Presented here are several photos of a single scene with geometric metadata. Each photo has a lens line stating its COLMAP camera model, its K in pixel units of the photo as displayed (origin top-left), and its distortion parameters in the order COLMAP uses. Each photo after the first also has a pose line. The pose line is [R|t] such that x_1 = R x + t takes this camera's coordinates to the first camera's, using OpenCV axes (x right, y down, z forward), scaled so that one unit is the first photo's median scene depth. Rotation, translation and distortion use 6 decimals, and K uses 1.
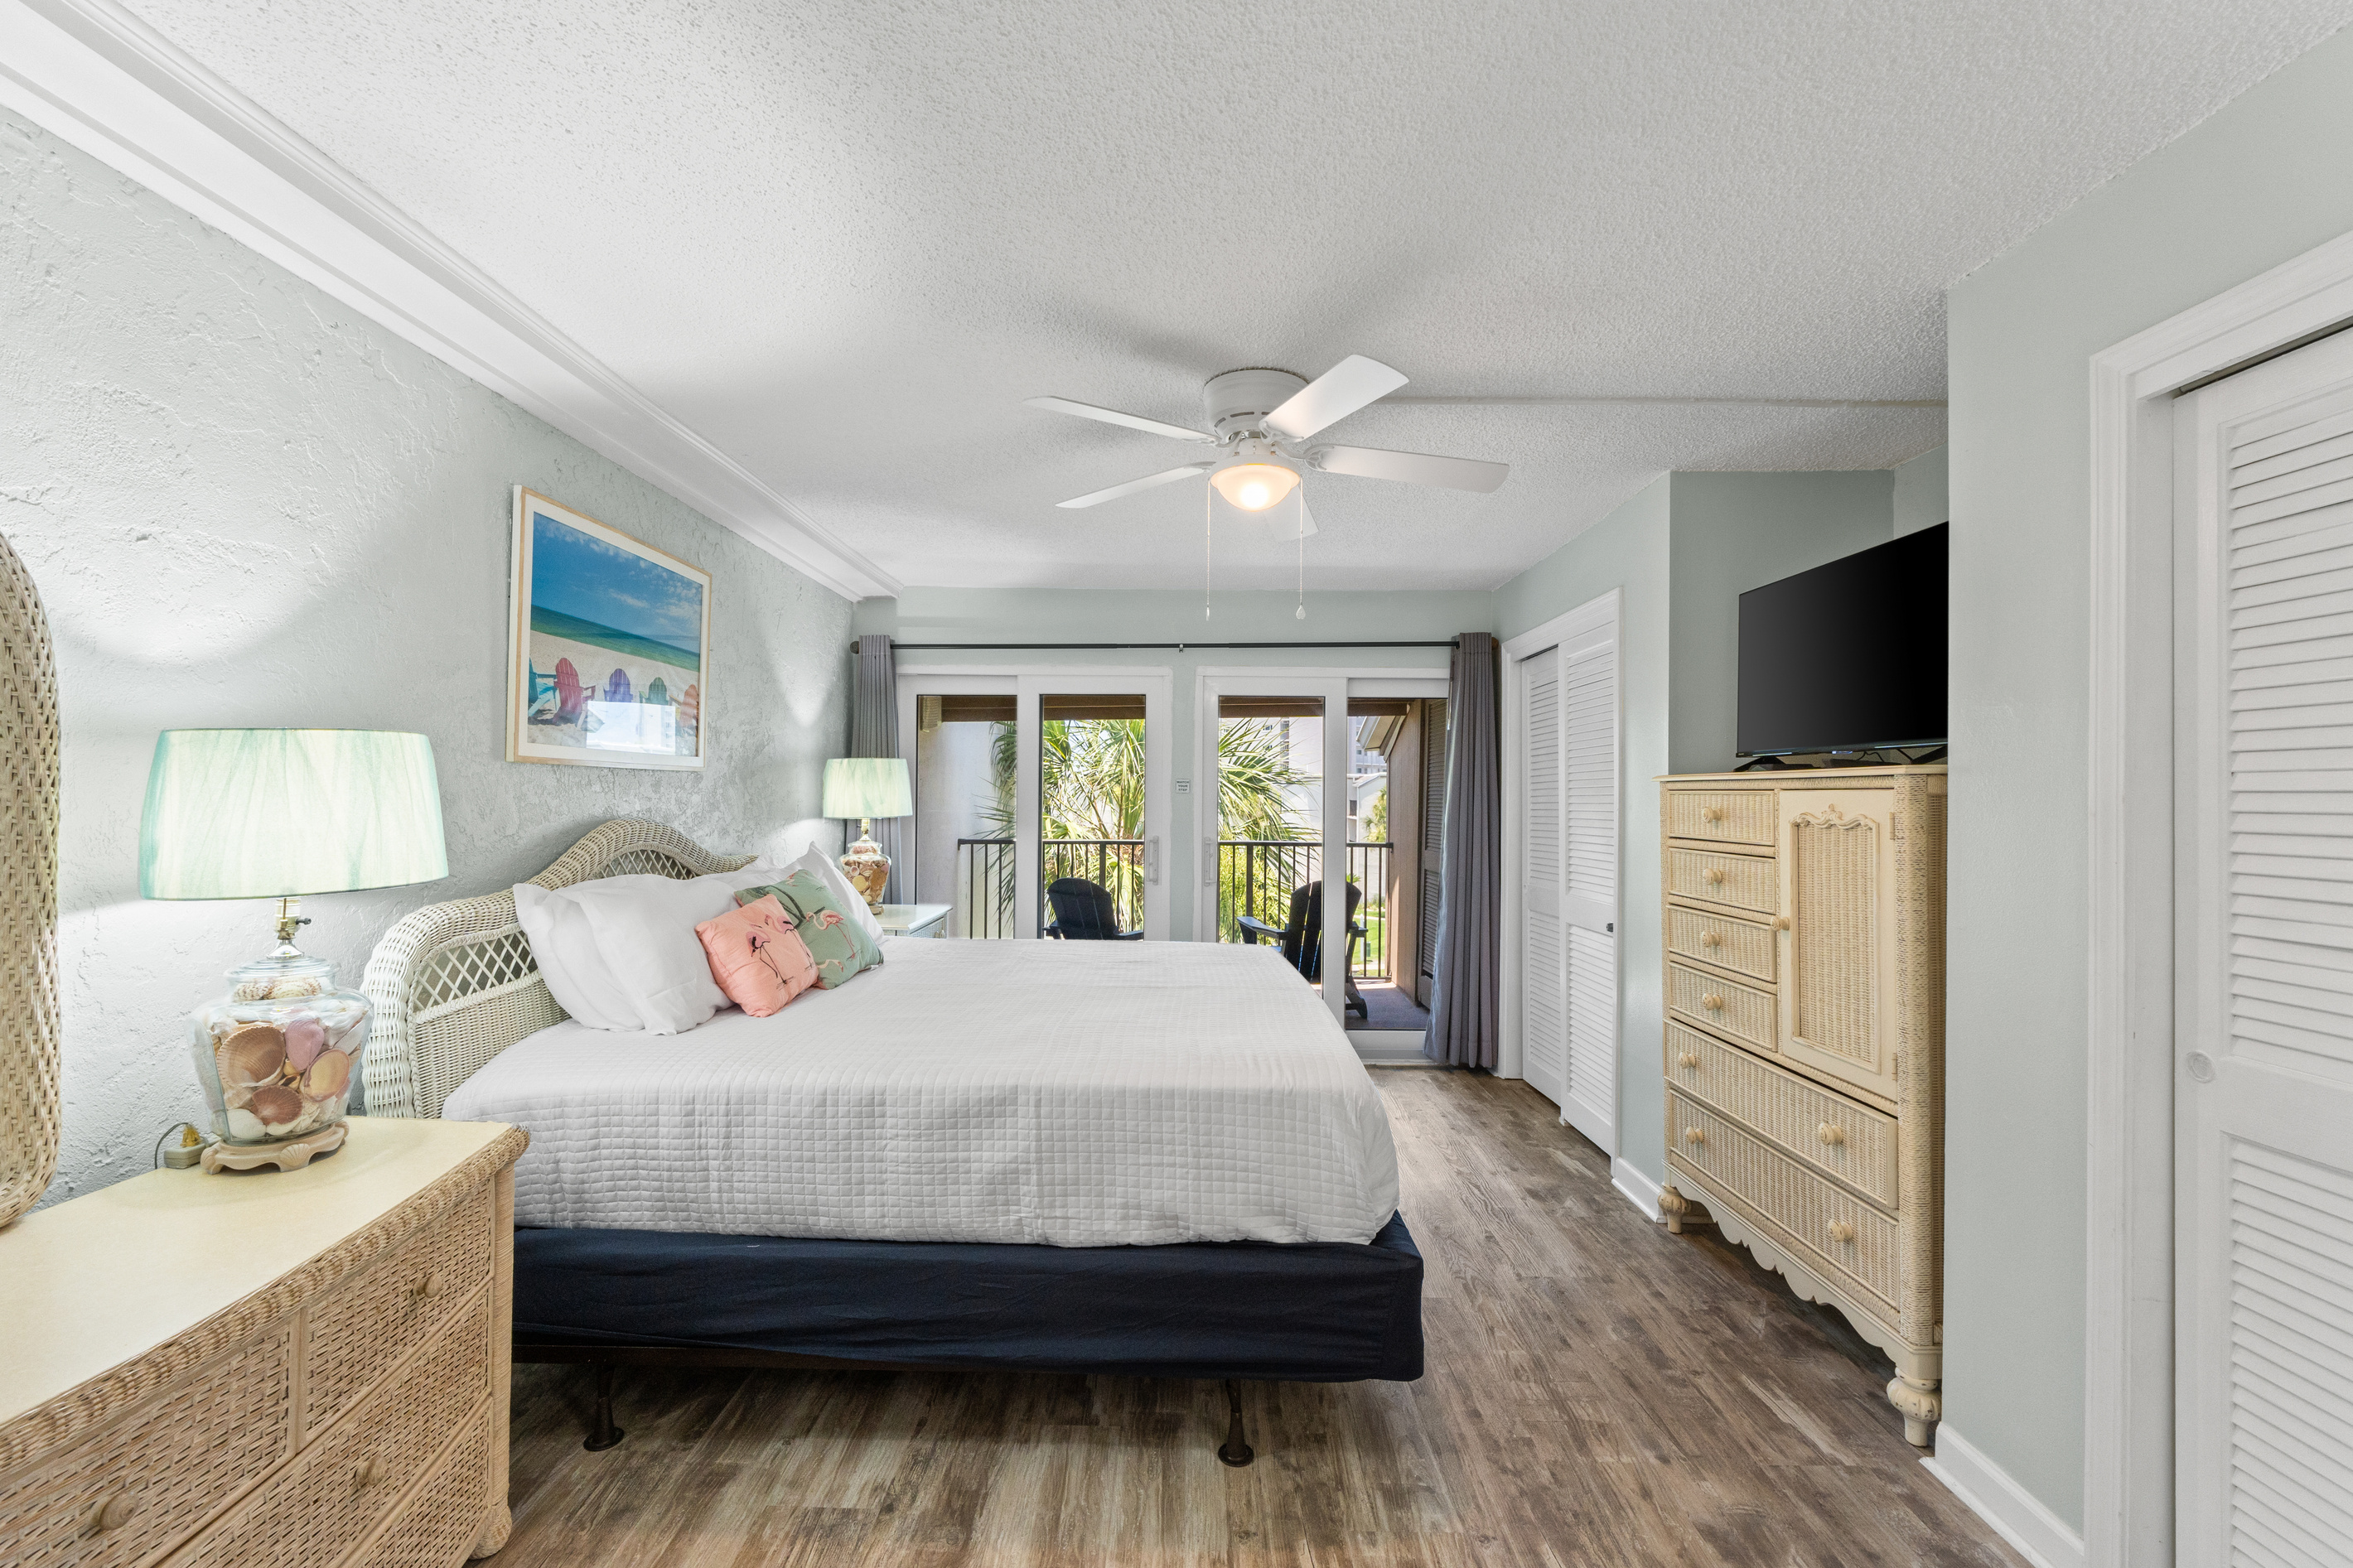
lens RADIAL K [[1001.9, 0, 1176.2], [0, 1001.9, 787.2], [0, 0, 1]] dist [-0.006905, 0.000012]
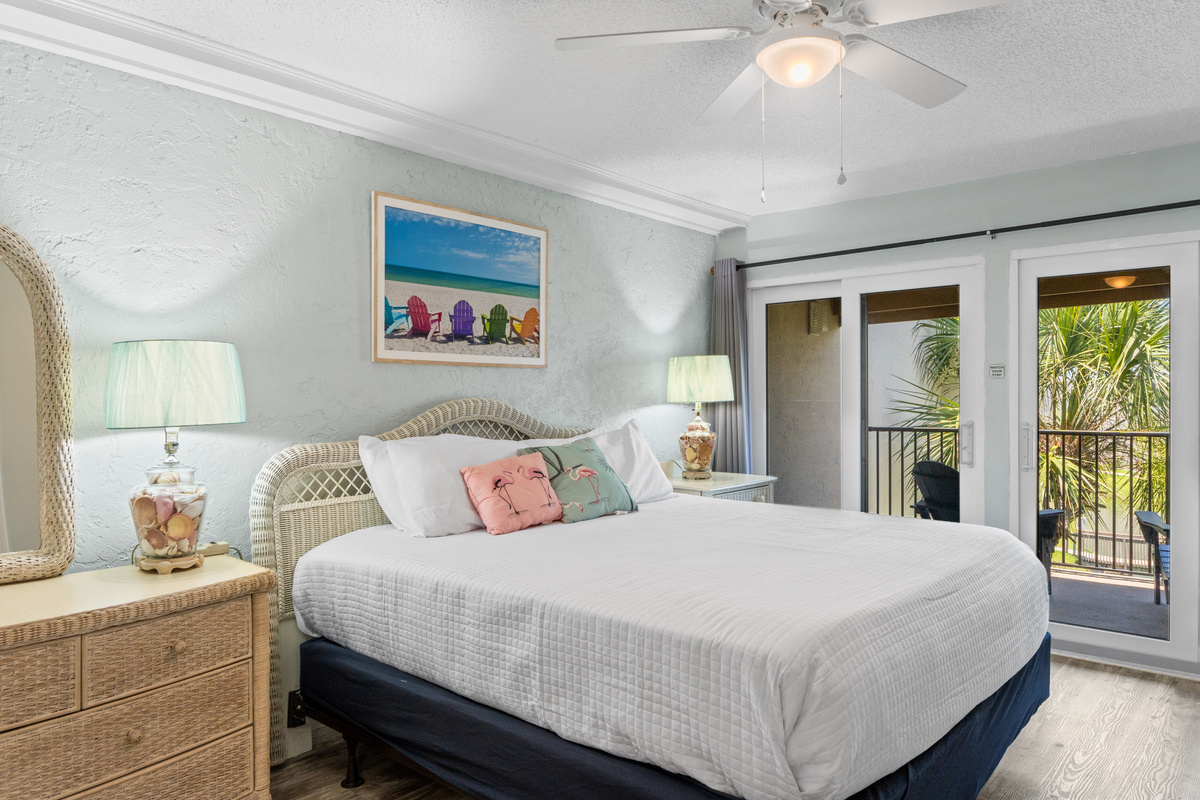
lens RADIAL K [[805.2, 0, 584.2], [0, 805.2, 402.9], [0, 0, 1]] dist [0.004903, -0.003028]
pose [[0.756338, -0.006425, -0.654149, 0.481205], [0.015254, 0.999853, 0.007816, 0.038562], [0.654003, -0.015890, 0.756325, 0.244141]]
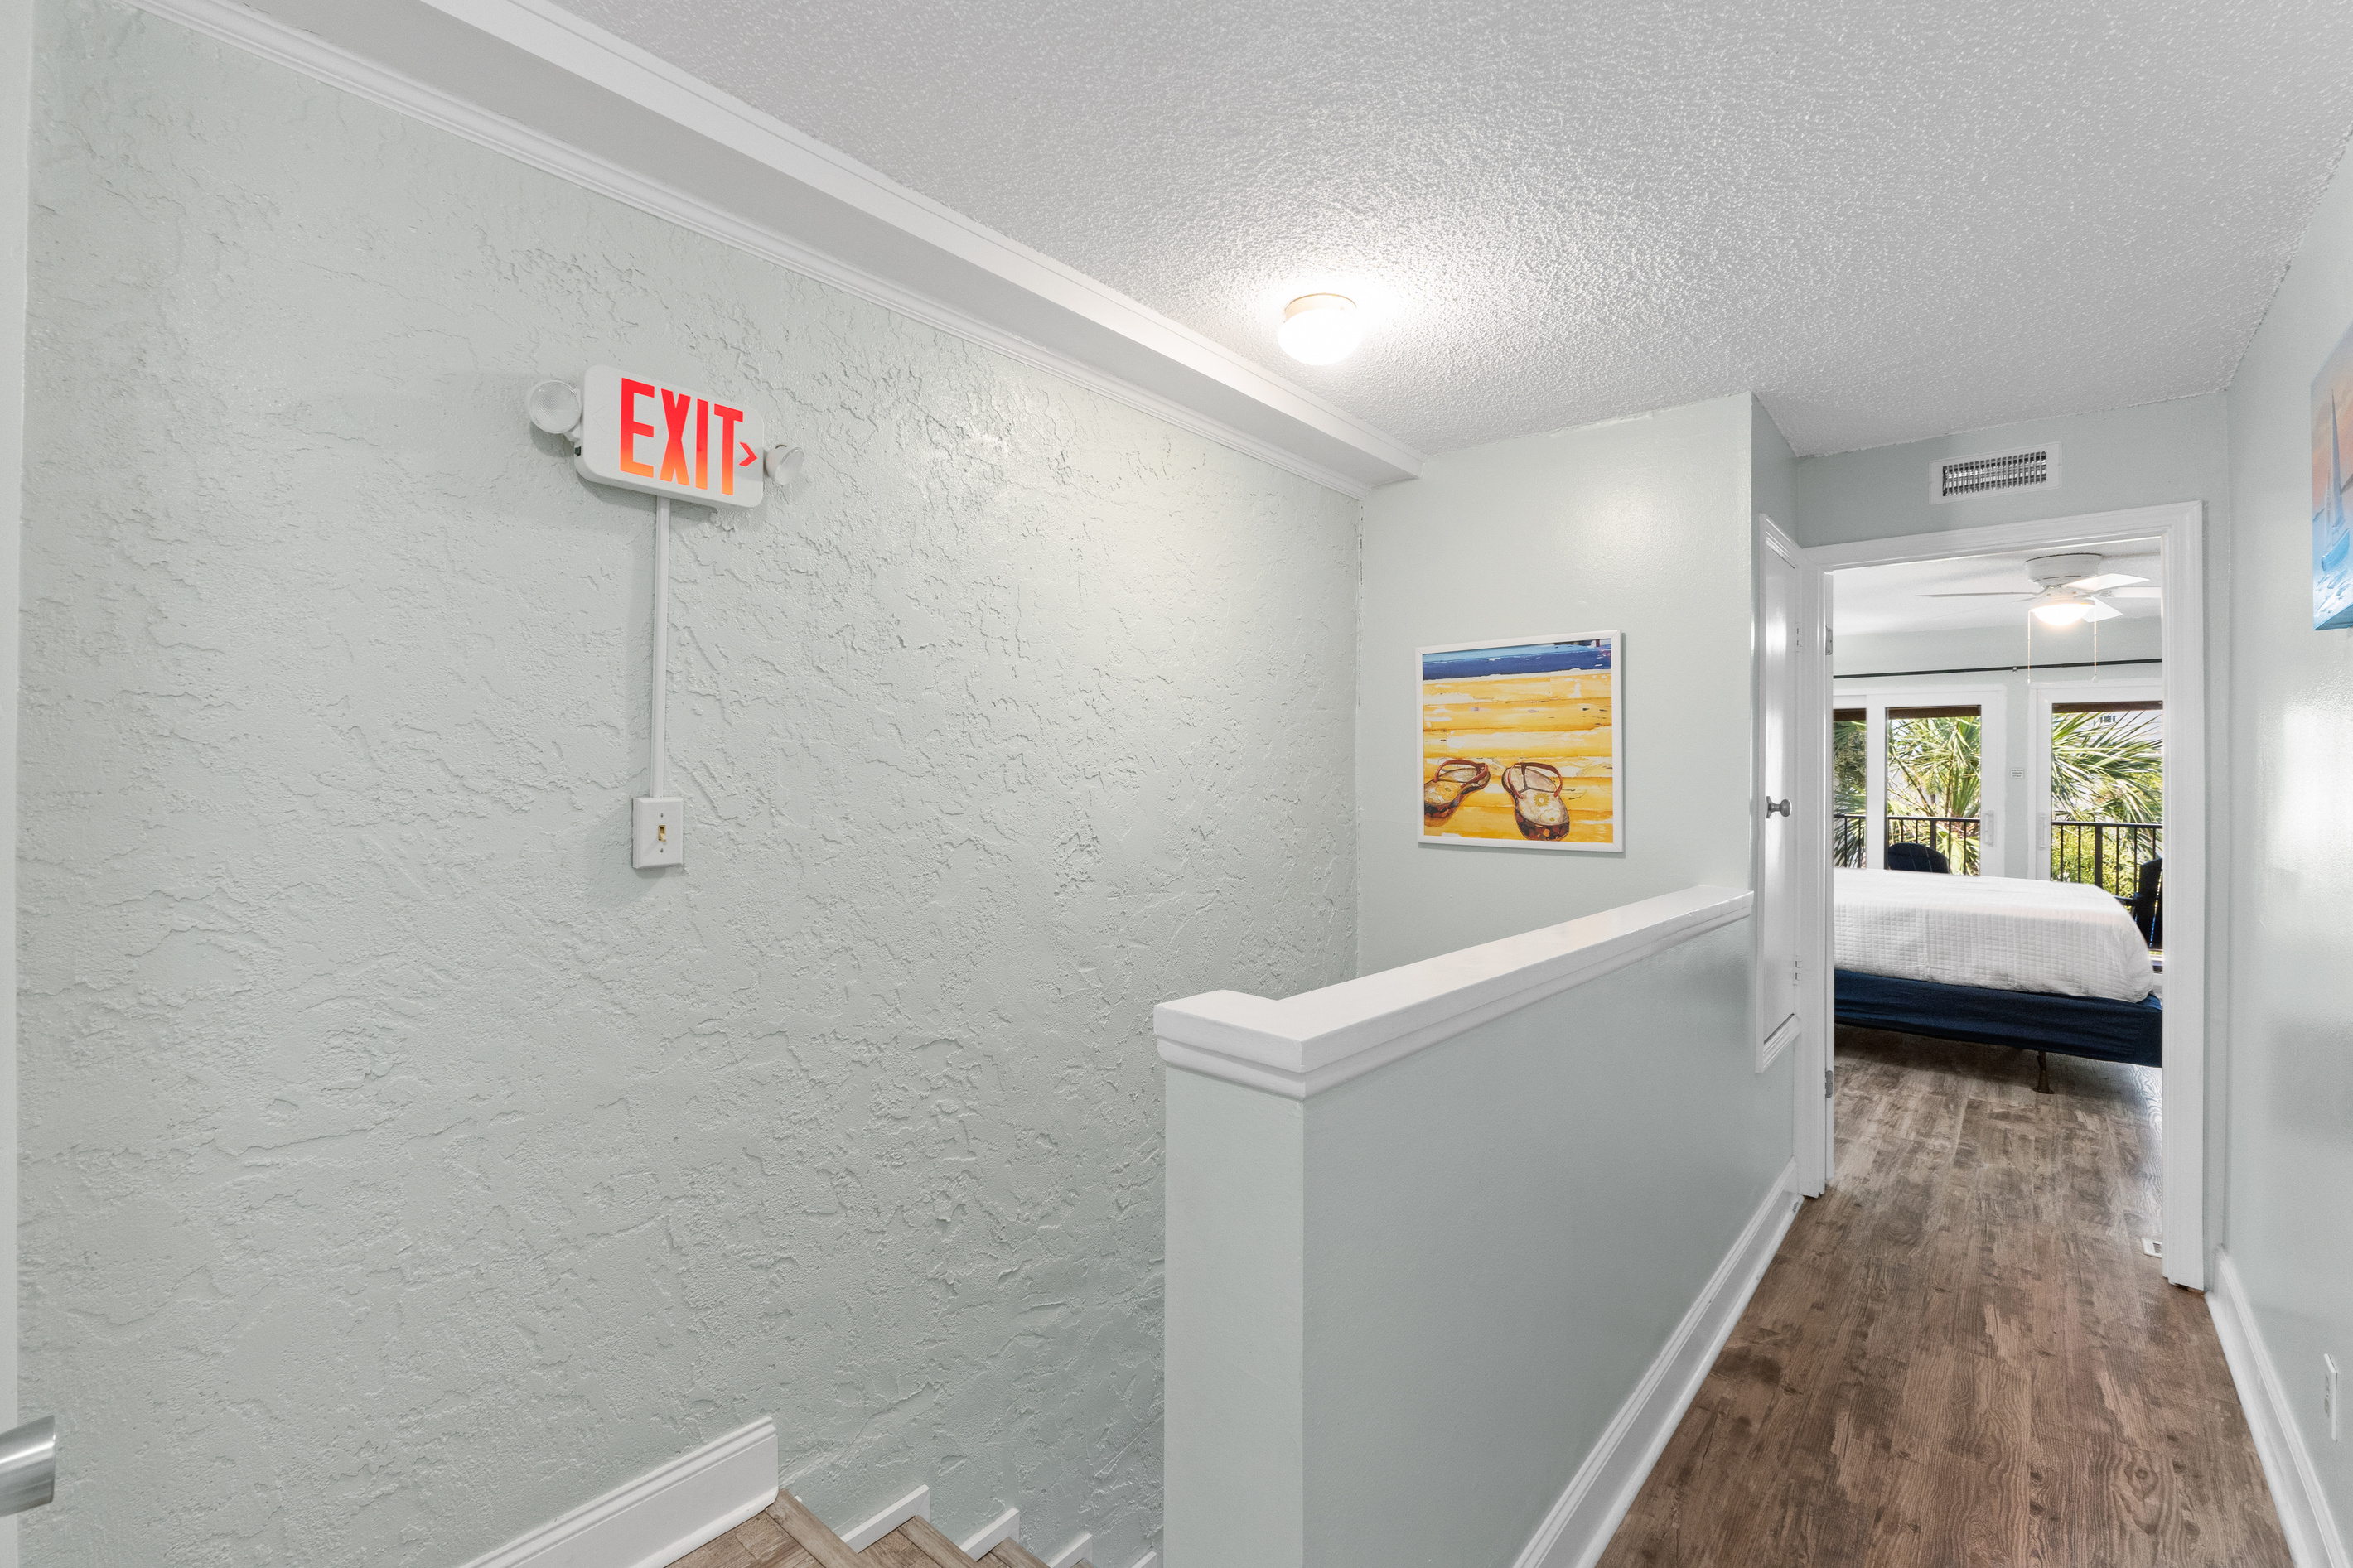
lens RADIAL K [[1001.9, 0, 1176.6], [0, 1001.9, 768.6], [0, 0, 1]] dist [-0.006905, 0.000012]
pose [[0.765522, 0.001869, -0.643407, 0.010881], [-0.001632, 0.999998, 0.000963, -0.013904], [0.643407, 0.000313, 0.765524, -1.555194]]
